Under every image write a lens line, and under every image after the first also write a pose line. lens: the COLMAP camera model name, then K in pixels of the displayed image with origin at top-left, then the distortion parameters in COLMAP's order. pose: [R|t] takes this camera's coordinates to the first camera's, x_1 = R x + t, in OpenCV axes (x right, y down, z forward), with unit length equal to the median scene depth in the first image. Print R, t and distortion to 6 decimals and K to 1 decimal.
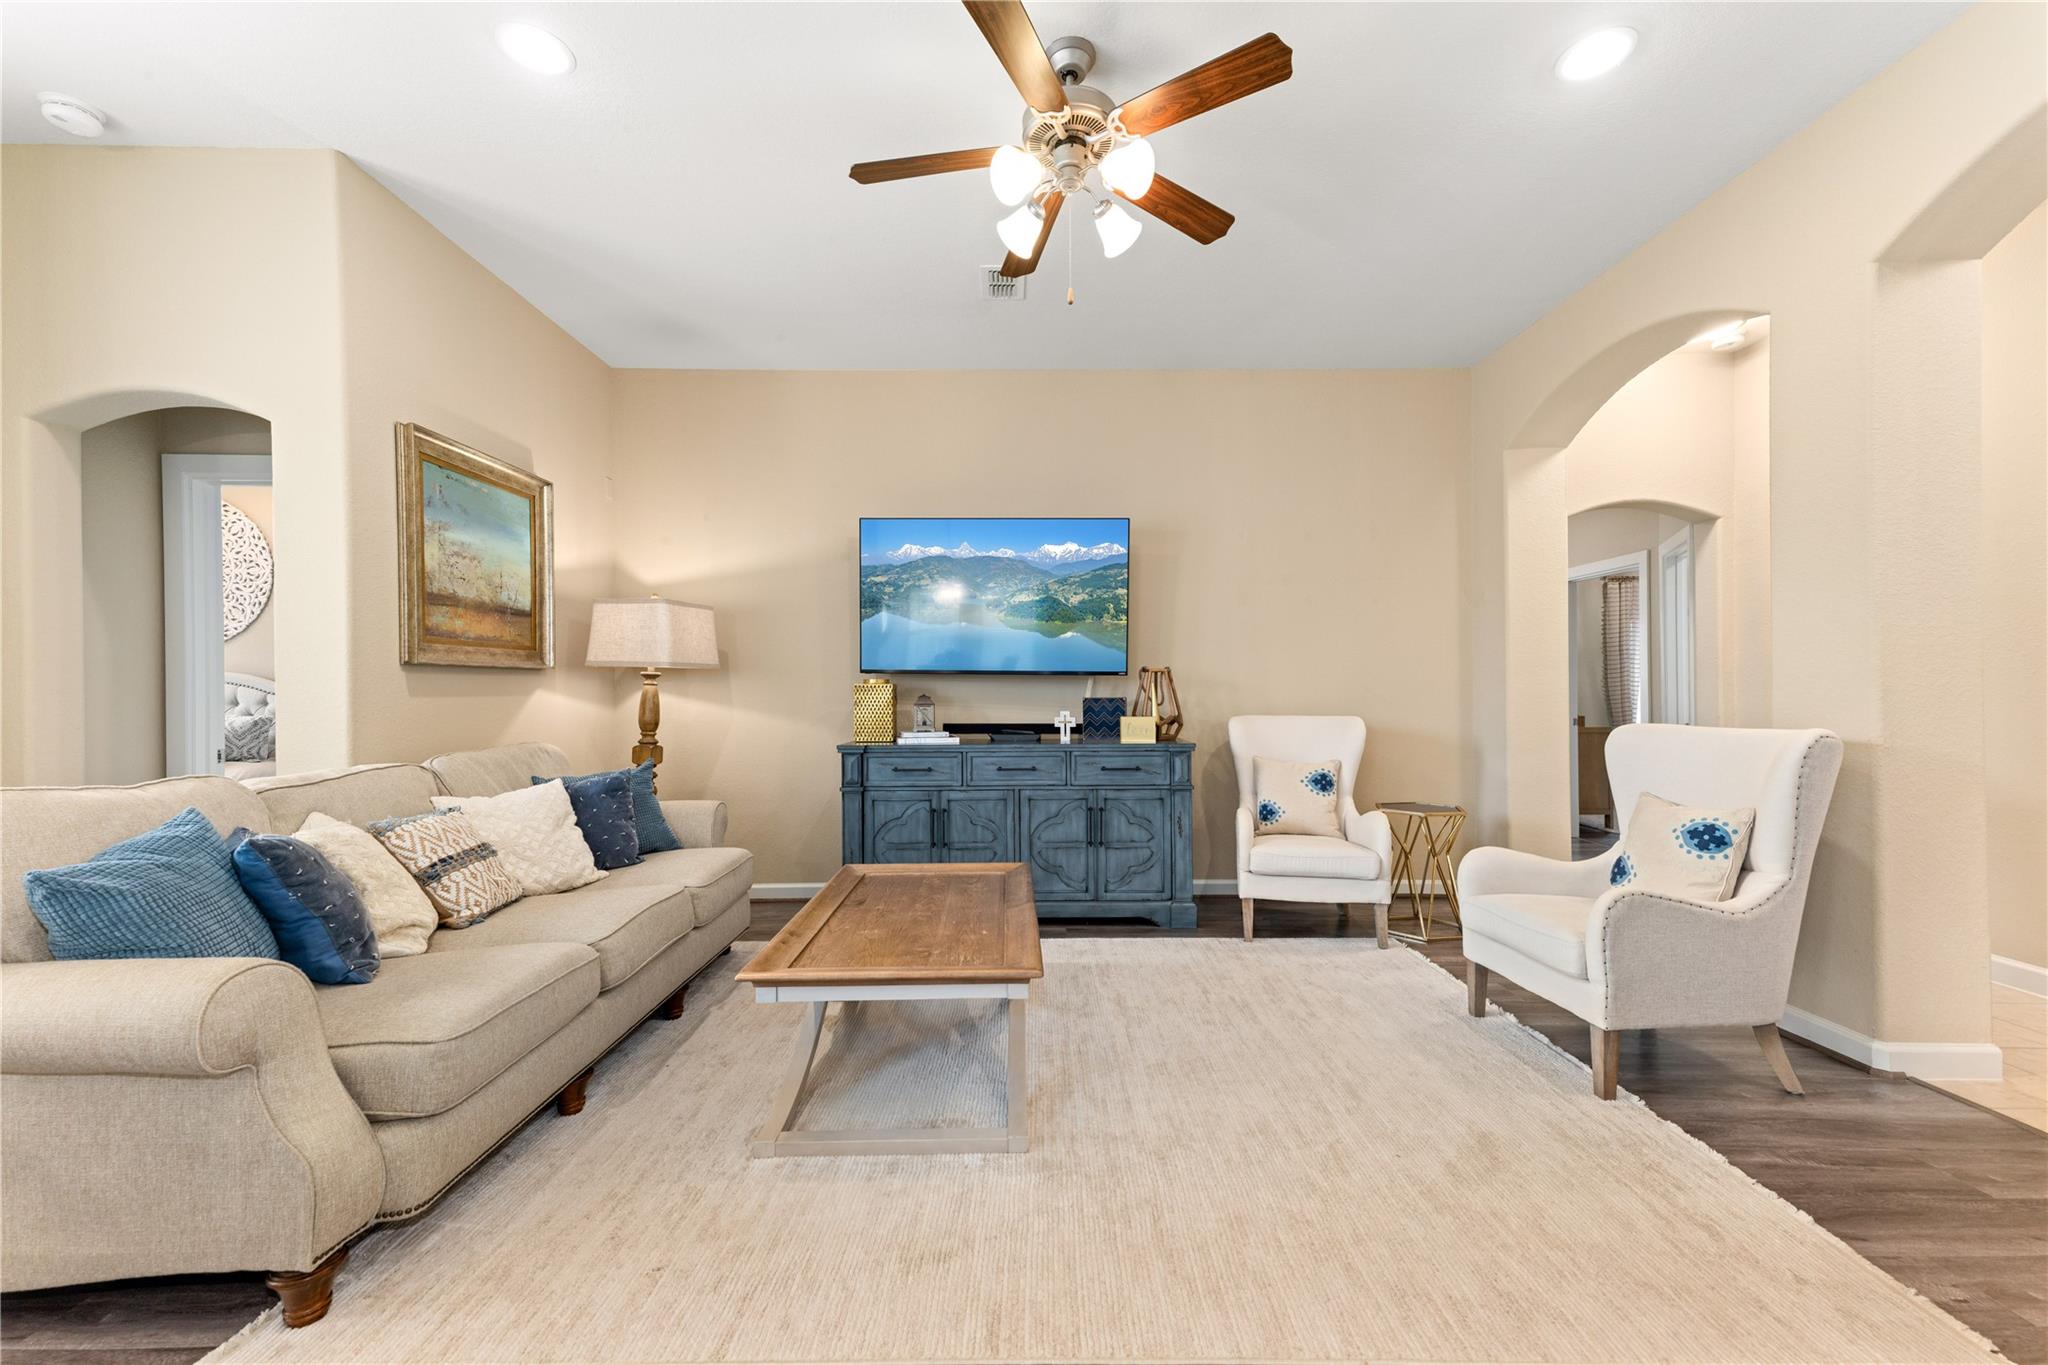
lens RADIAL K [[818.8, 0, 1027.1], [0, 818.8, 693.0], [0, 0, 1]] dist [0.017506, 0.001206]
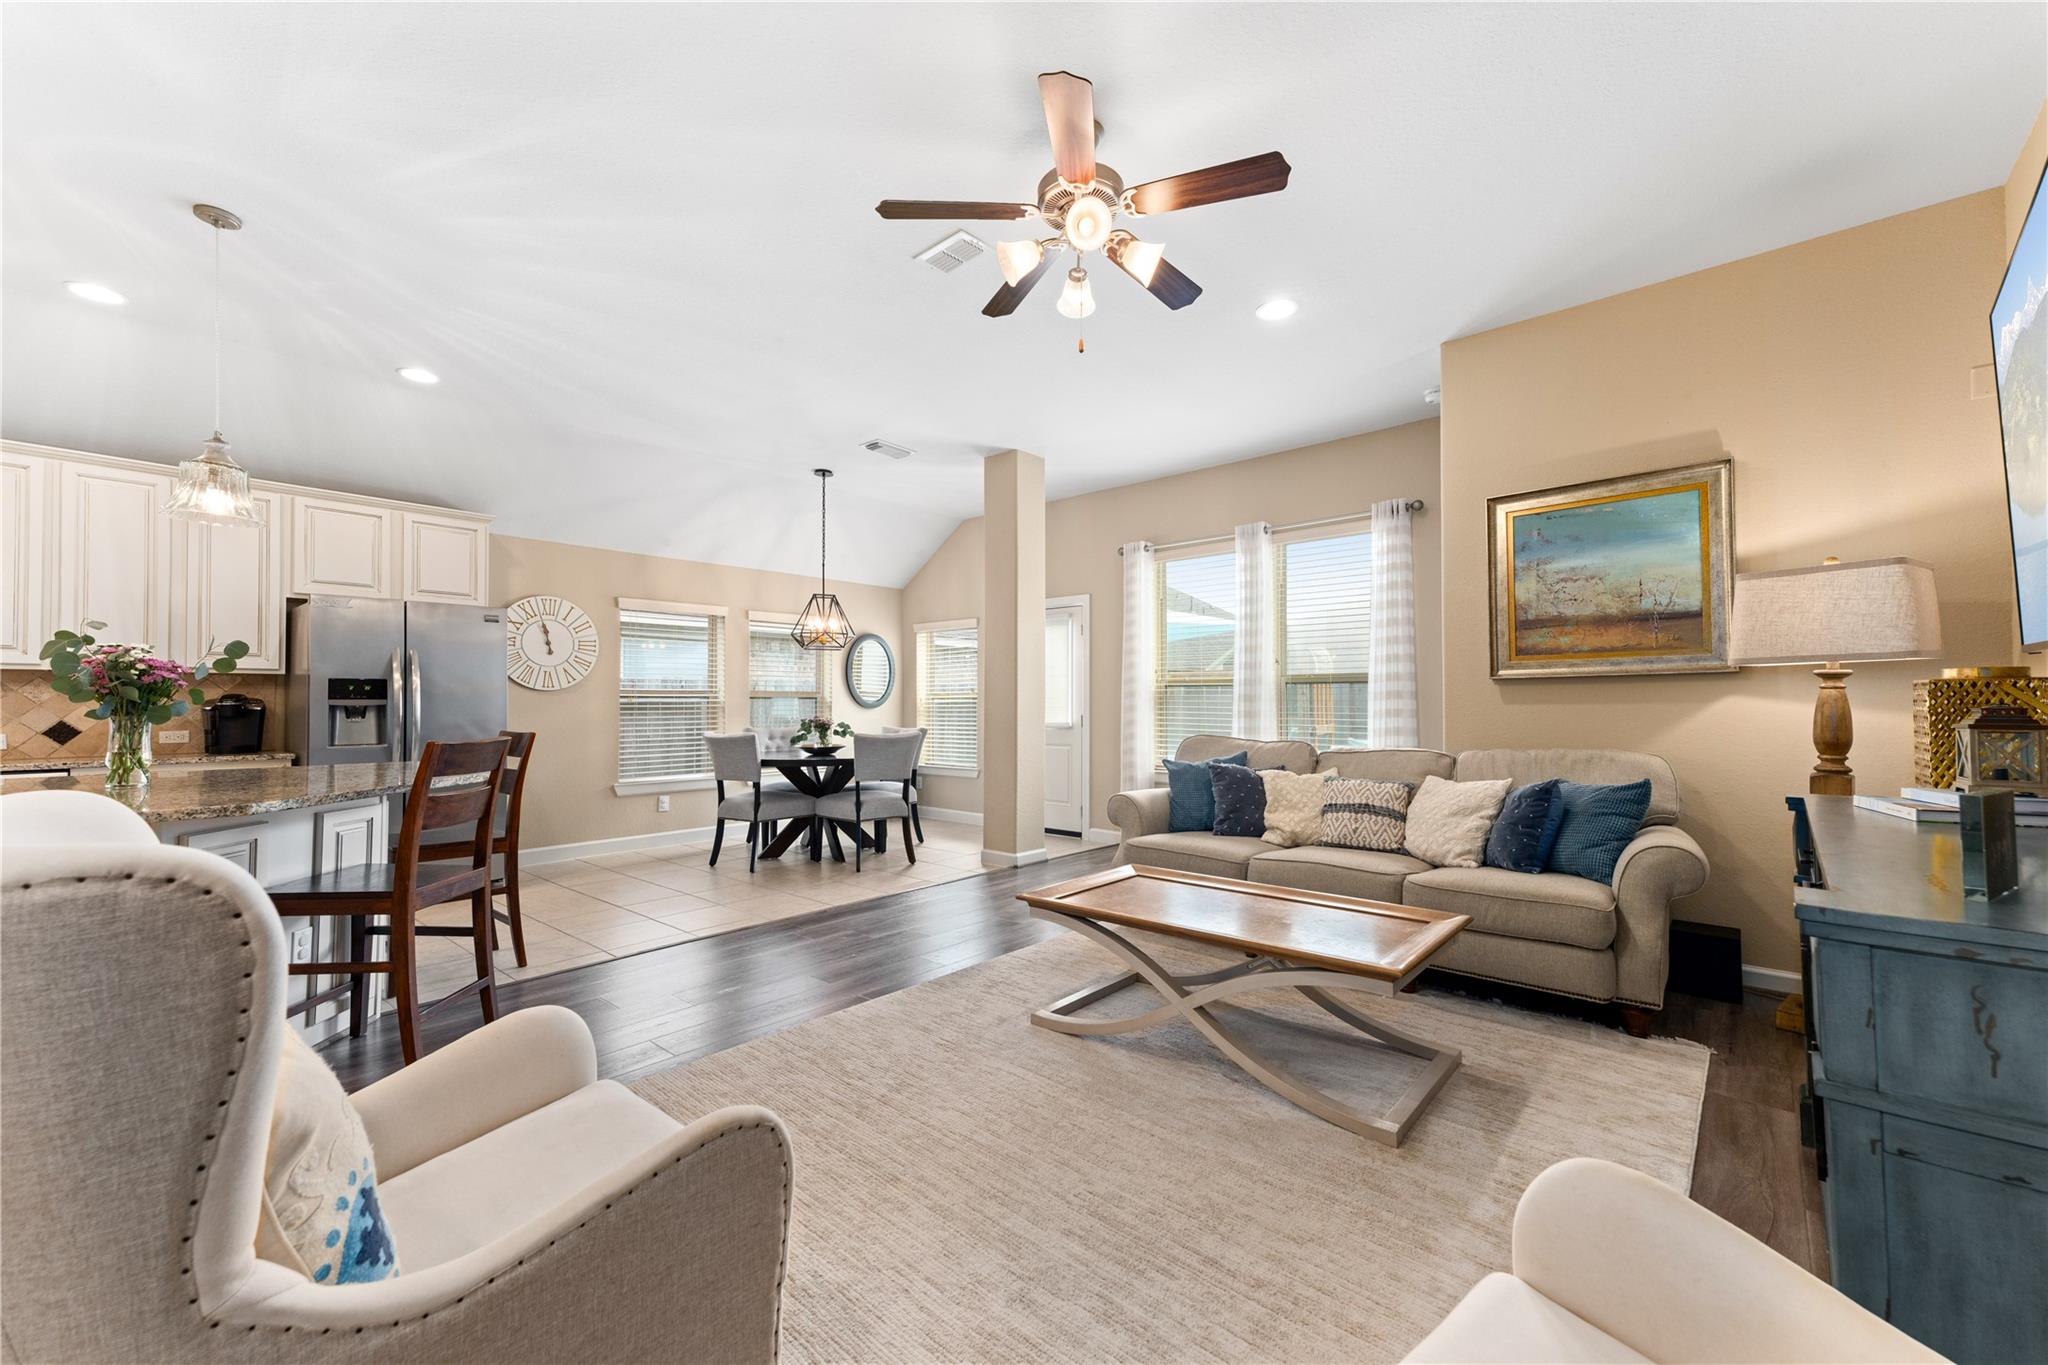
lens RADIAL K [[818.8, 0, 1028.9], [0, 818.8, 687.6], [0, 0, 1]] dist [0.017506, 0.001206]
pose [[-0.664692, -0.008909, -0.747064, 0.654204], [0.006133, 0.999830, -0.017380, -0.002845], [0.747092, -0.016134, -0.664524, 1.186703]]
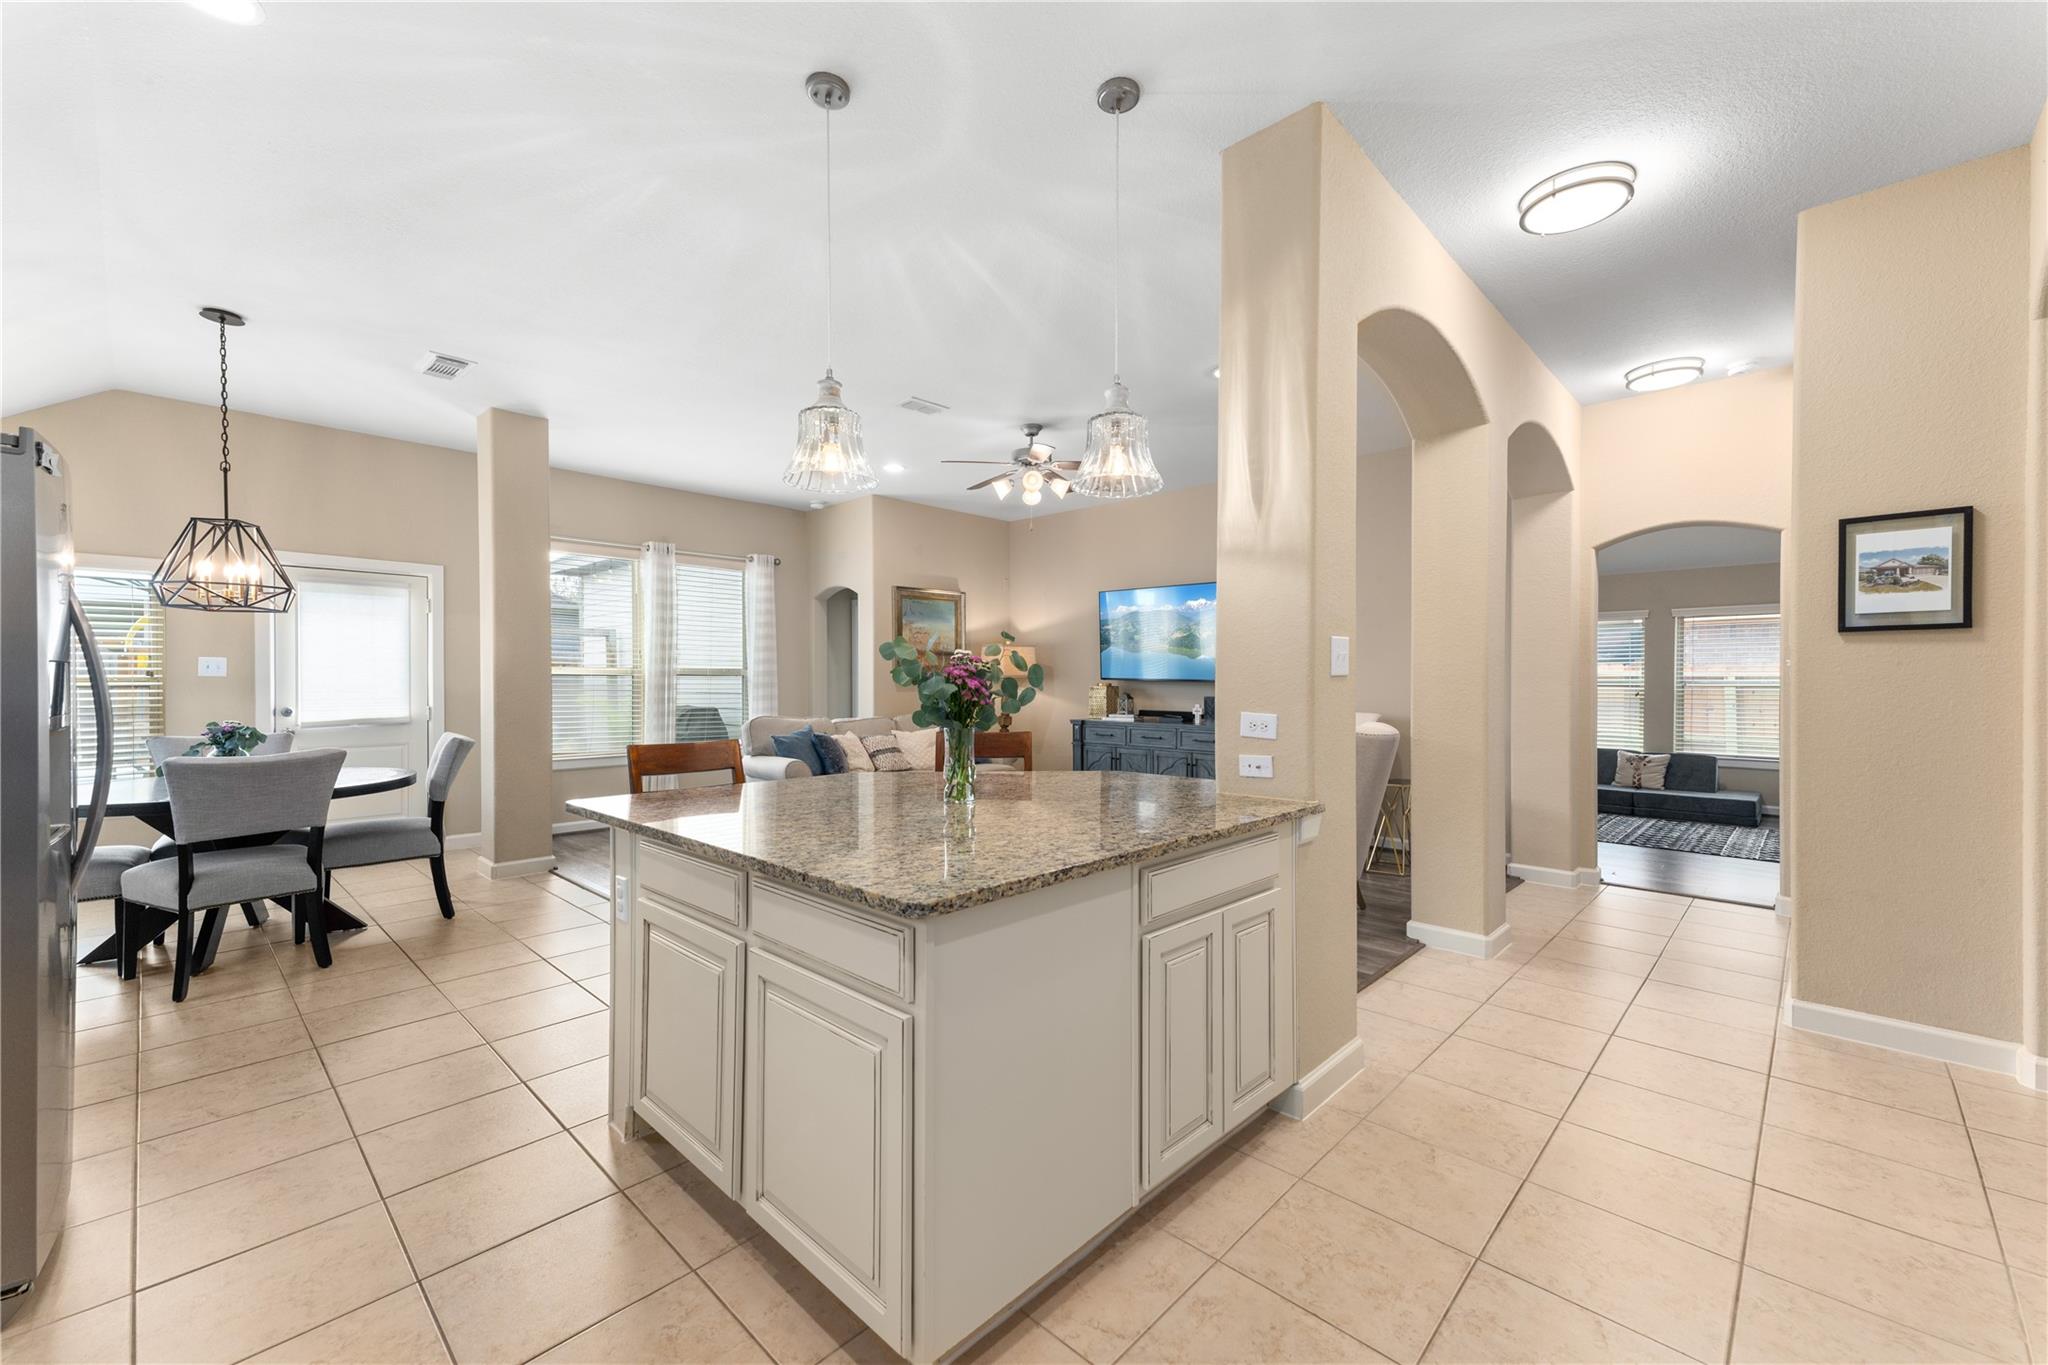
lens RADIAL K [[818.8, 0, 1021.6], [0, 818.8, 681.8], [0, 0, 1]] dist [0.017506, 0.001206]
pose [[0.720193, 0.006160, -0.693747, 1.166210], [-0.004792, 0.999981, 0.003904, -0.034624], [0.693757, 0.000512, 0.720209, -0.500083]]
